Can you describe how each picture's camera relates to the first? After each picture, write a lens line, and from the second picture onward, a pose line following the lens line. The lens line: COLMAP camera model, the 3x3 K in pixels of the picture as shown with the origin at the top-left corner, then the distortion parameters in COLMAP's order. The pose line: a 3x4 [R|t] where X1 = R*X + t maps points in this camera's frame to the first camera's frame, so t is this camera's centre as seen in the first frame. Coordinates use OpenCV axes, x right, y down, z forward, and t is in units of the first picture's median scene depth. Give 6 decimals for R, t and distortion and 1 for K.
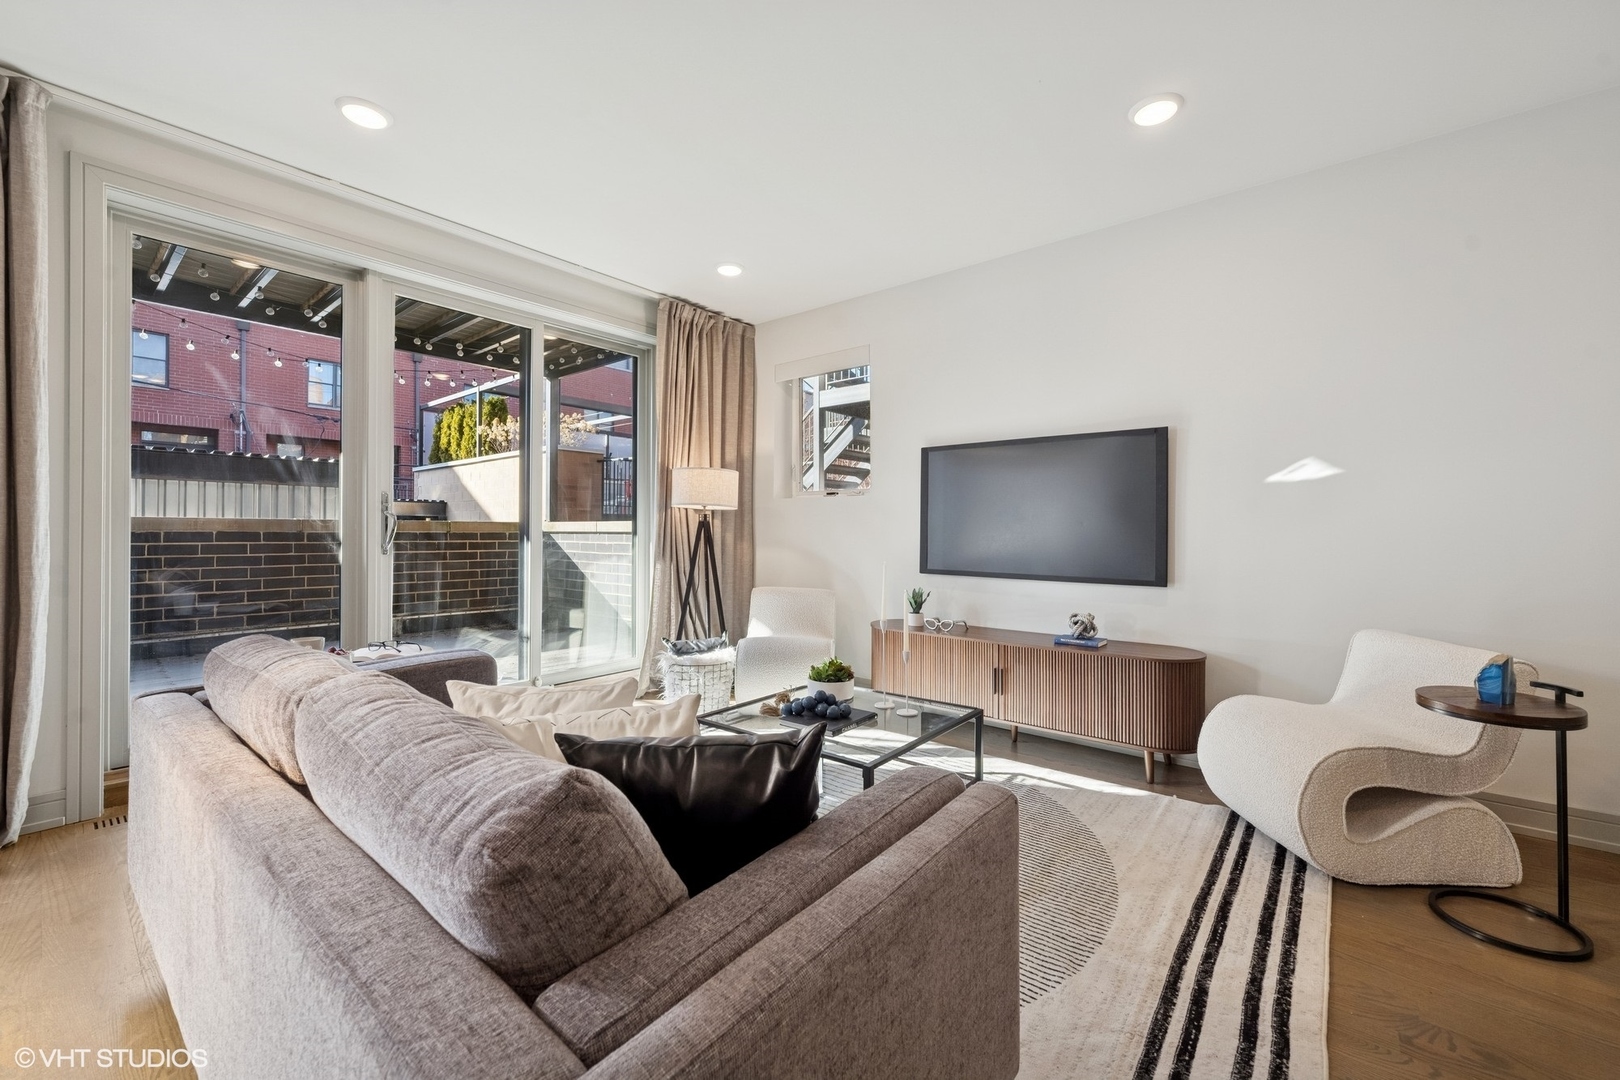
lens RADIAL K [[662.7, 0, 824.6], [0, 662.7, 535.1], [0, 0, 1]] dist [-0.000234, -0.000213]
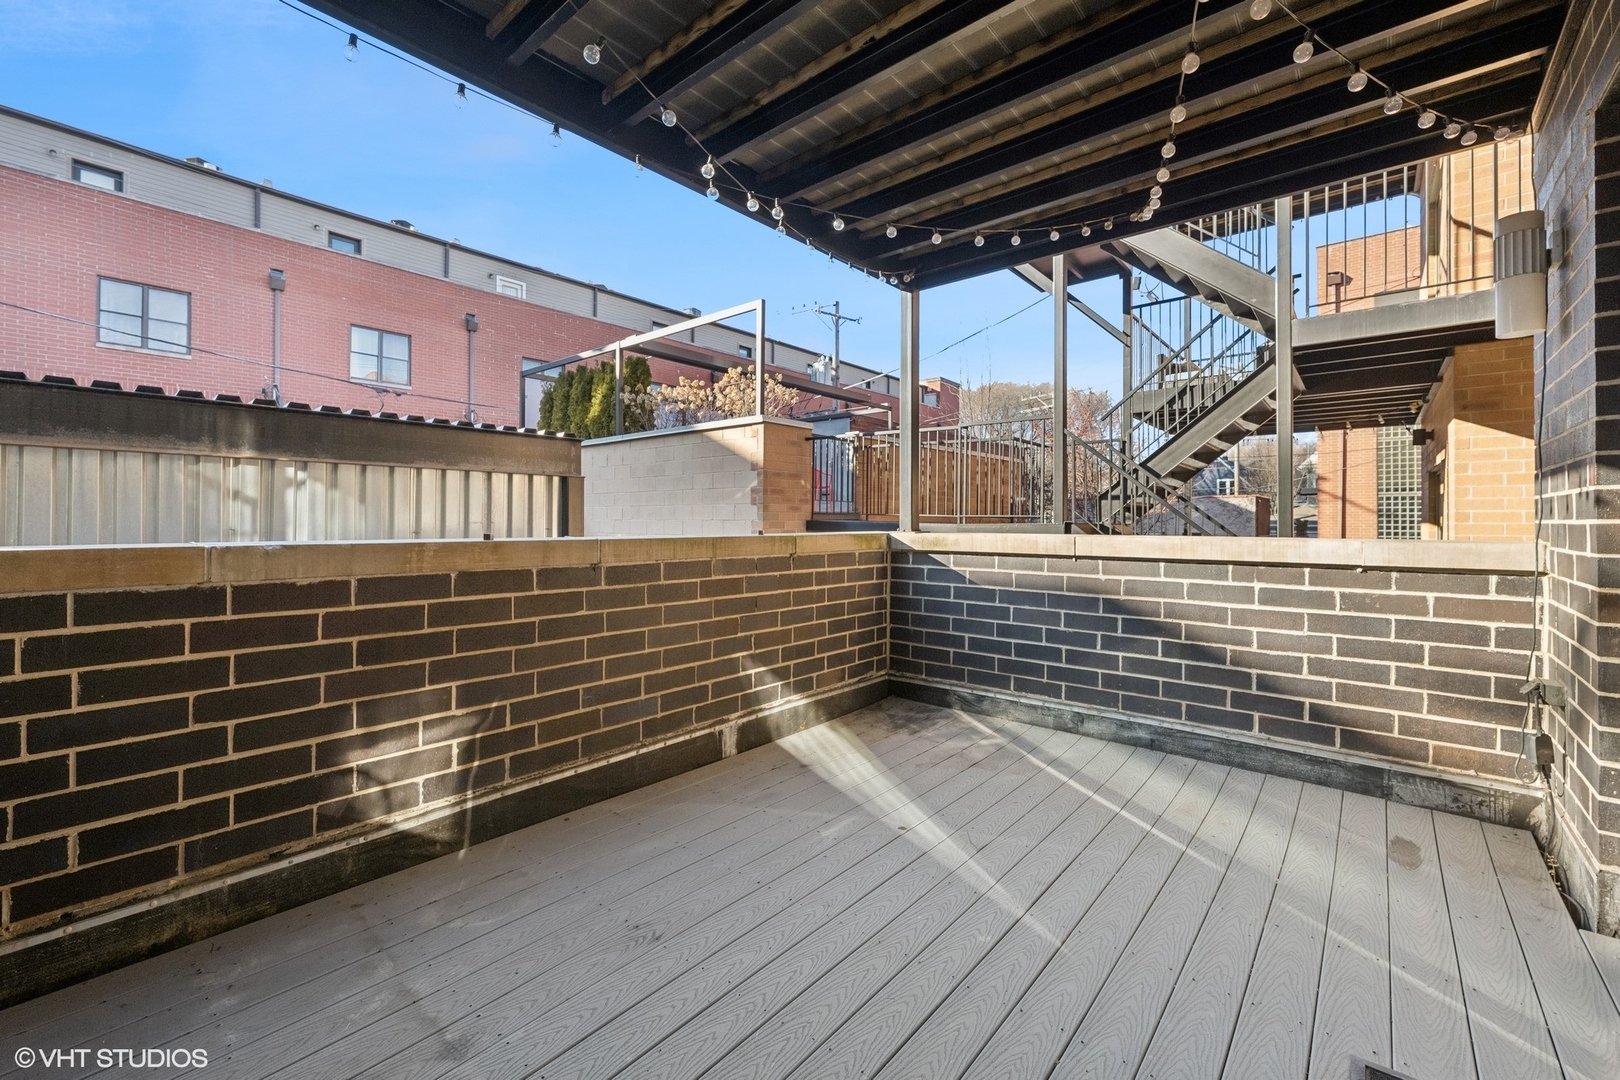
lens RADIAL K [[662.7, 0, 815.6], [0, 662.7, 527.3], [0, 0, 1]] dist [-0.000234, -0.000213]
pose [[0.999943, 0.007249, -0.007867, -0.392721], [-0.007307, 0.999947, -0.007294, -0.015279], [0.007814, 0.007351, 0.999942, 0.351631]]
